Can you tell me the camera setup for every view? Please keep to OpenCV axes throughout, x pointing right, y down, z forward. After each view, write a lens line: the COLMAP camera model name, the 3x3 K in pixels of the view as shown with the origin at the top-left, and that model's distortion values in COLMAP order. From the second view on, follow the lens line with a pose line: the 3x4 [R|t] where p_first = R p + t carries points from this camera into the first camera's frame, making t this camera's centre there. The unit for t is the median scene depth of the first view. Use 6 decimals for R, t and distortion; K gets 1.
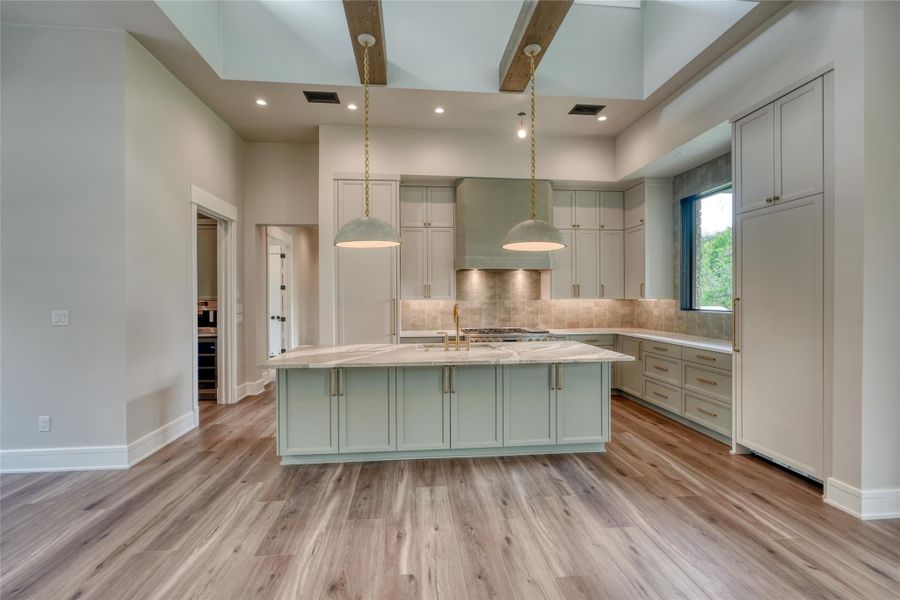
lens RADIAL K [[401.2, 0, 450.6], [0, 401.2, 298.7], [0, 0, 1]] dist [-0.000170, 0.000649]
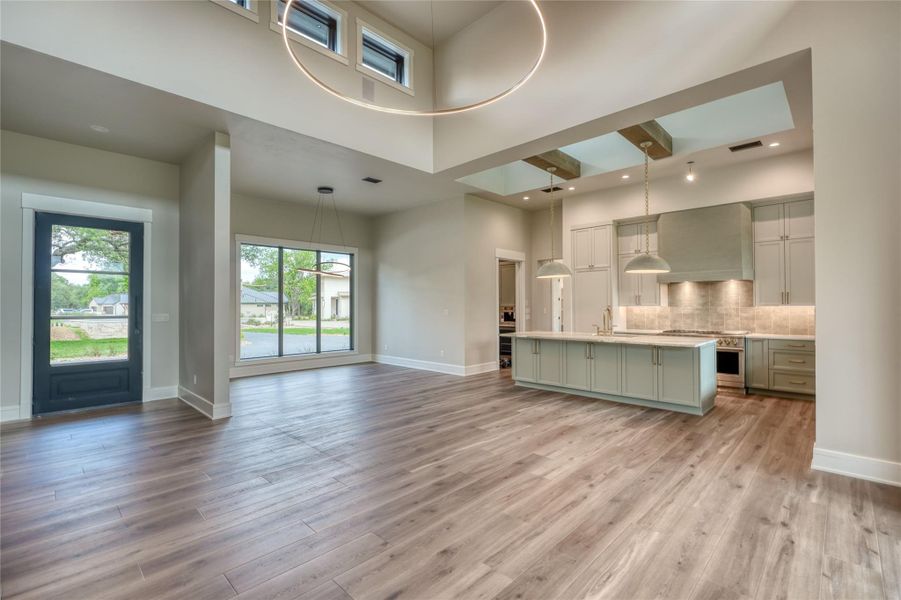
lens RADIAL K [[407.0, 0, 449.3], [0, 407.0, 301.5], [0, 0, 1]] dist [-0.000269, 0.000201]
pose [[0.639915, -0.008718, -0.768397, 0.654337], [-0.000795, 0.999928, -0.012007, 0.003595], [0.768446, 0.008294, 0.639861, -0.411969]]
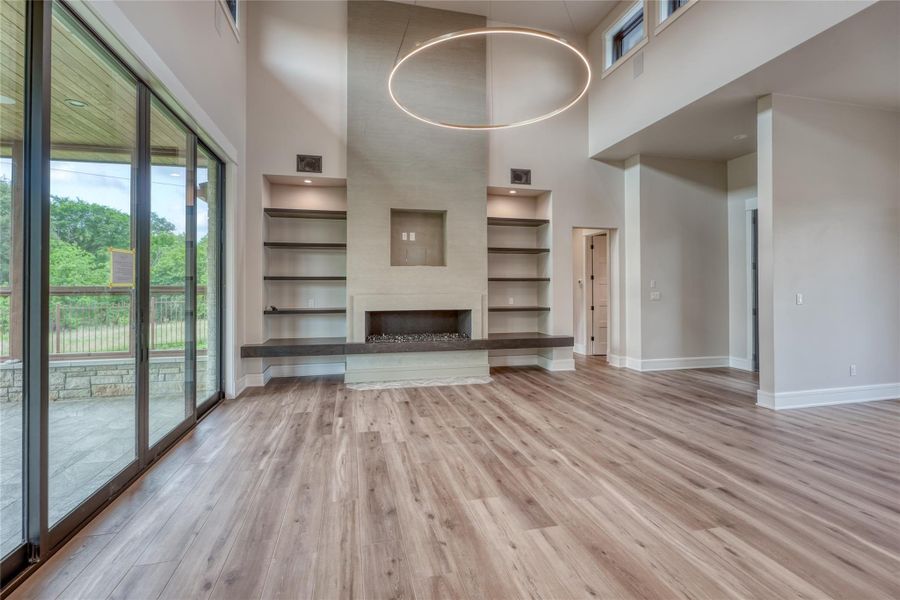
lens RADIAL K [[418.5, 0, 447.5], [0, 418.5, 283.3], [0, 0, 1]] dist [-0.002705, -0.000081]
pose [[-0.991921, 0.004165, -0.126789, 0.355062], [0.004910, 0.999972, -0.005565, 0.000759], [0.126763, -0.006142, -0.991914, 0.658778]]
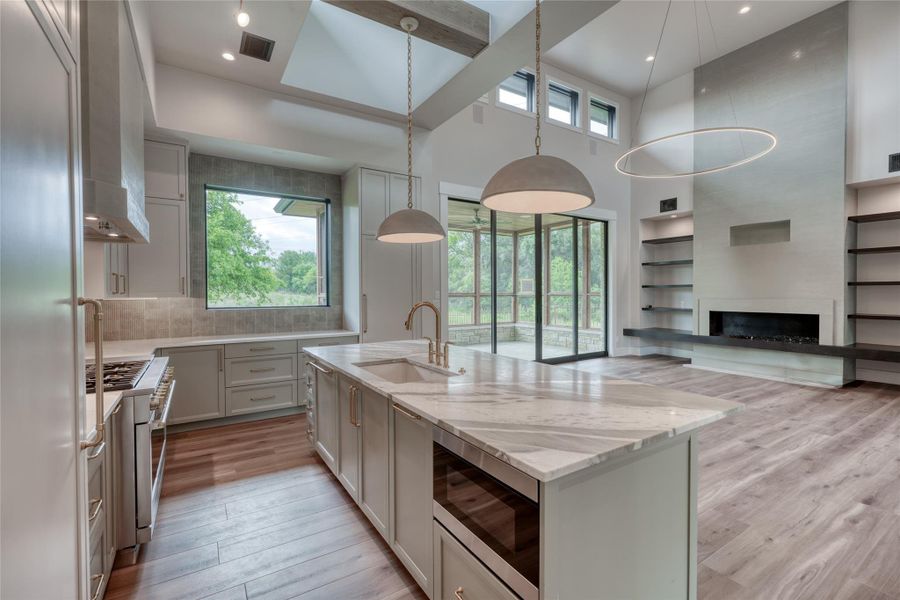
lens RADIAL K [[398.3, 0, 450.0], [0, 398.3, 300.0], [0, 0, 1]] dist [-0.001239, 0.000473]
pose [[-0.449901, -0.009763, 0.893025, -0.466699], [0.009727, 0.999827, 0.015831, -0.000730], [-0.893026, 0.015809, -0.449728, 0.950703]]
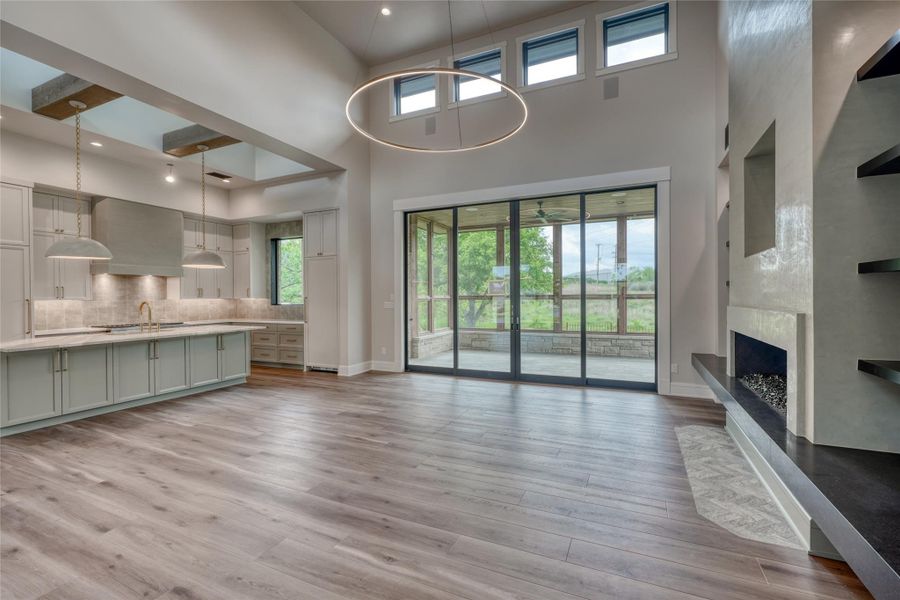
lens RADIAL K [[401.2, 0, 450.6], [0, 401.2, 298.7], [0, 0, 1]] dist [-0.000170, 0.000649]
pose [[0.511014, -0.005253, 0.859557, -0.497882], [0.008770, 0.999961, 0.000897, 0.008051], [-0.859528, 0.007080, 0.511040, -0.513045]]
